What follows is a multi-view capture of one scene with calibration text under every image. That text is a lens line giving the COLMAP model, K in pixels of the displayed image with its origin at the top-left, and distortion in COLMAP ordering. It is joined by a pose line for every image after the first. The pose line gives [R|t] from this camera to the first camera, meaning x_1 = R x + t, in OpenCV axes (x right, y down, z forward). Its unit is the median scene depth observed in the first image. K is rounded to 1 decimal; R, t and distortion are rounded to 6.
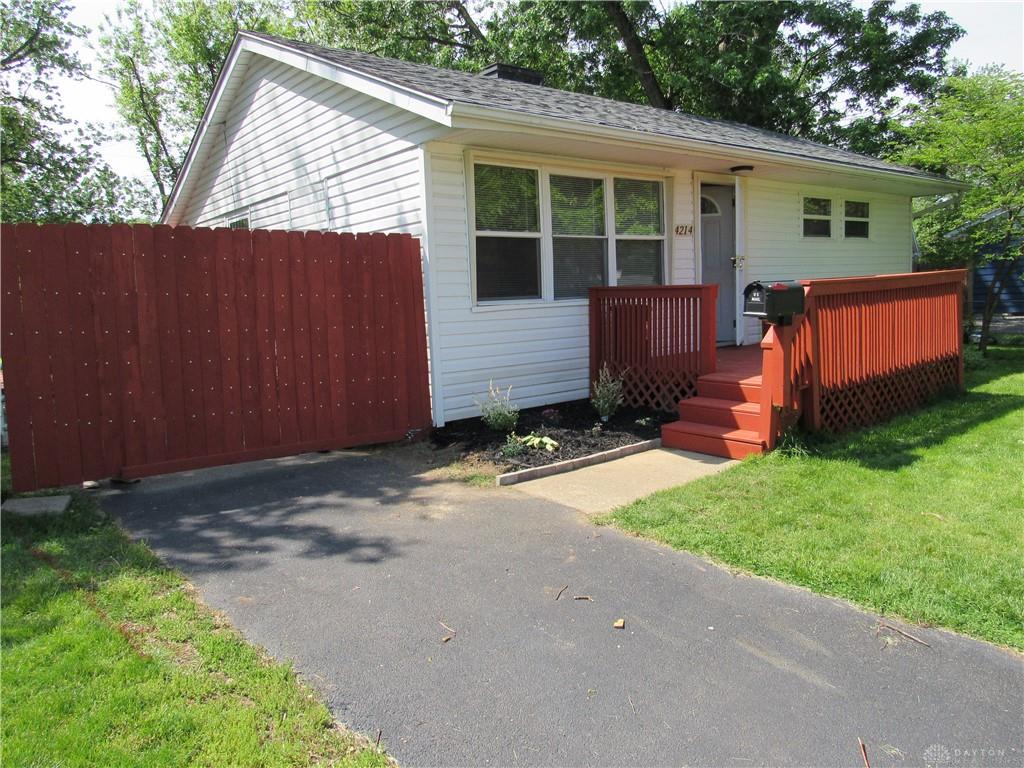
lens RADIAL K [[729.3, 0, 511.4], [0, 729.3, 385.1], [0, 0, 1]] dist [-0.024340, -0.004249]
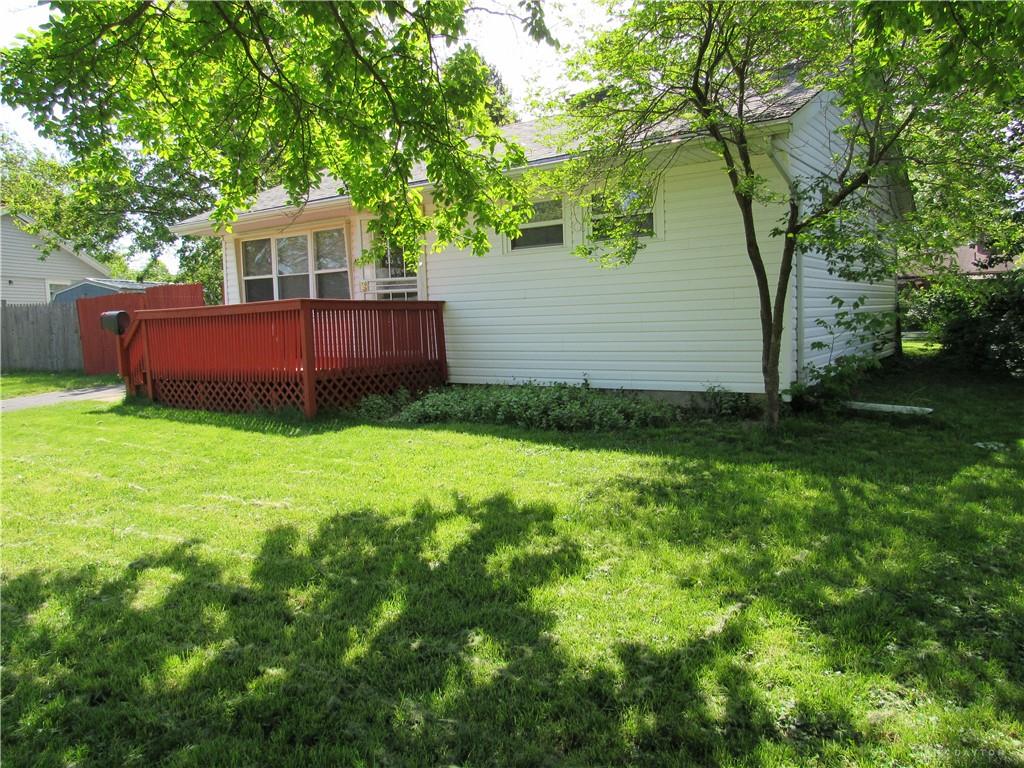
lens RADIAL K [[729.3, 0, 511.4], [0, 729.3, 385.1], [0, 0, 1]] dist [-0.024340, -0.004249]
pose [[0.269173, 0.127594, -0.954602, 1.684312], [-0.103274, 0.989294, 0.103110, -0.170995], [0.957539, 0.070831, 0.279469, 0.986956]]
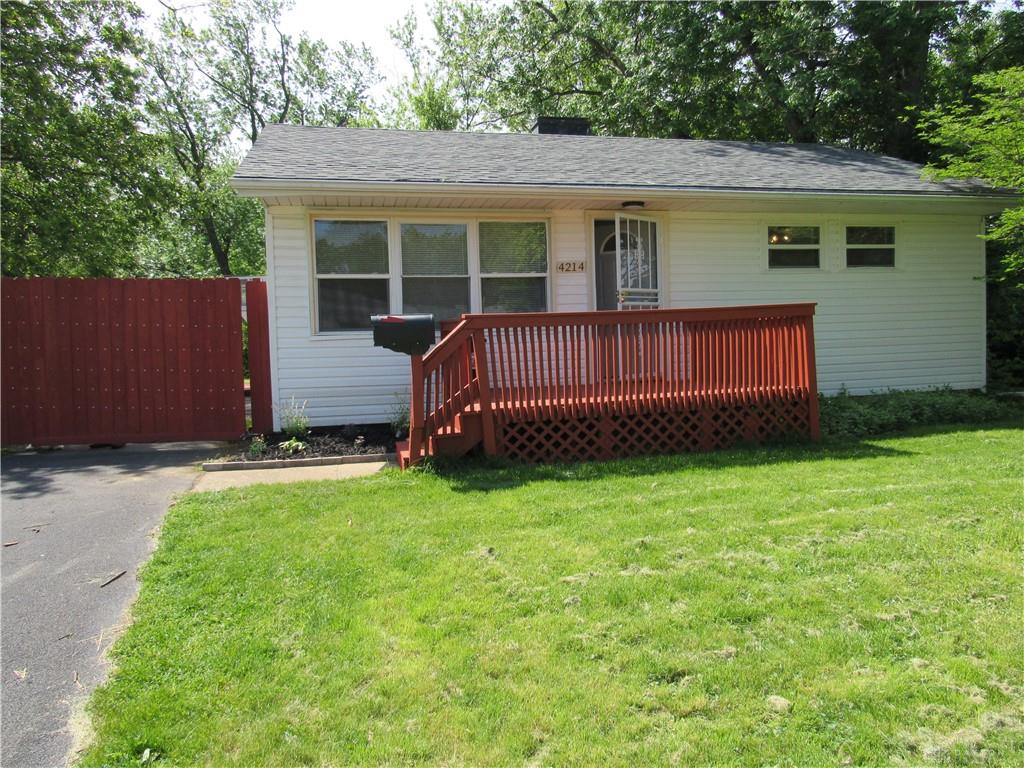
lens RADIAL K [[729.3, 0, 511.4], [0, 729.3, 385.1], [0, 0, 1]] dist [-0.024340, -0.004249]
pose [[0.902548, 0.038676, -0.428850, 0.663848], [-0.061314, 0.997353, -0.039095, 0.001449], [0.426202, 0.061580, 0.902529, 0.037887]]
